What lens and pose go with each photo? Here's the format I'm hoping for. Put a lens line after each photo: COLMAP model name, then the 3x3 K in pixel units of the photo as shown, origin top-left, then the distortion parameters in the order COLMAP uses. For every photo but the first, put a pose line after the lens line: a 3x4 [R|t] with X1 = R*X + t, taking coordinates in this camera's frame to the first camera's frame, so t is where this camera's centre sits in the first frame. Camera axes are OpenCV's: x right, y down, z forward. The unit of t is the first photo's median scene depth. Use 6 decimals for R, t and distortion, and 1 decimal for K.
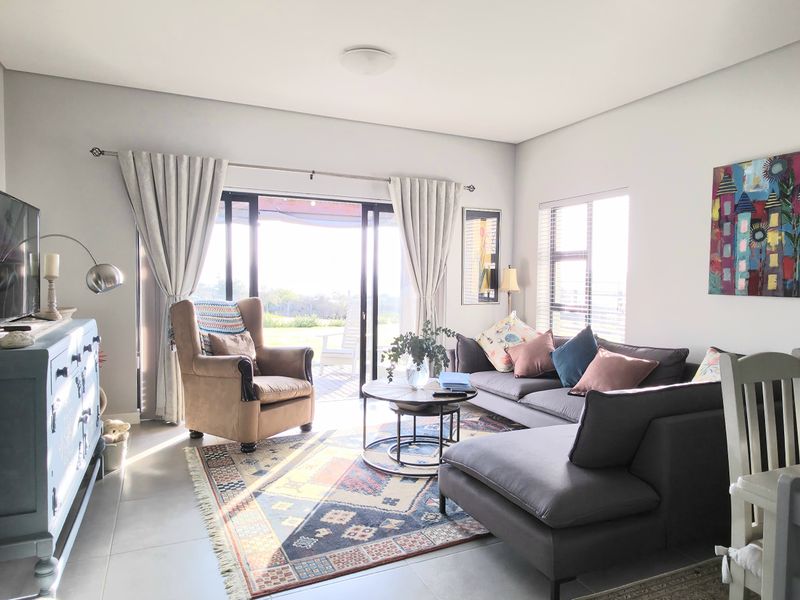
lens RADIAL K [[518.6, 0, 396.7], [0, 518.6, 297.6], [0, 0, 1]] dist [0.002245, -0.000111]
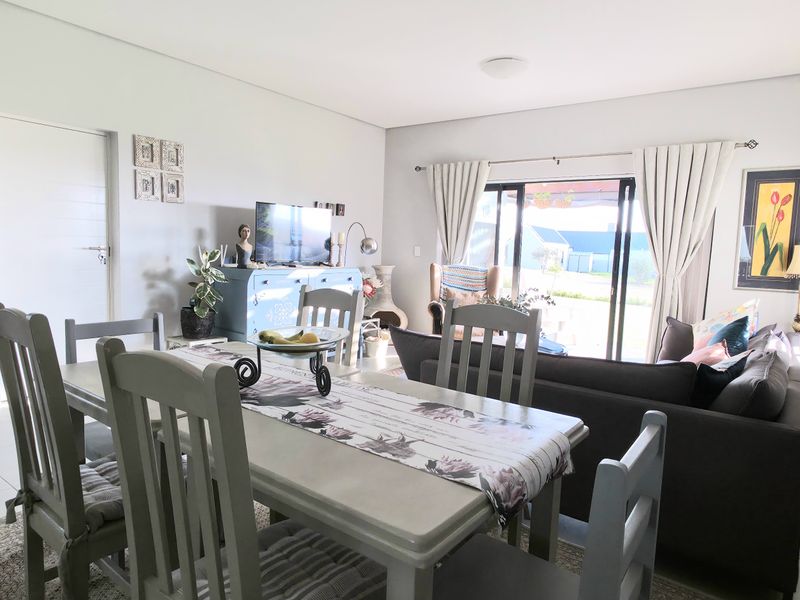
lens RADIAL K [[518.6, 0, 400.9], [0, 518.6, 301.5], [0, 0, 1]] dist [0.002245, -0.000111]
pose [[0.493131, 0.093576, -0.864908, 0.707393], [-0.066503, 0.995344, 0.069771, 0.013880], [0.867409, 0.023112, 0.497058, 0.157599]]
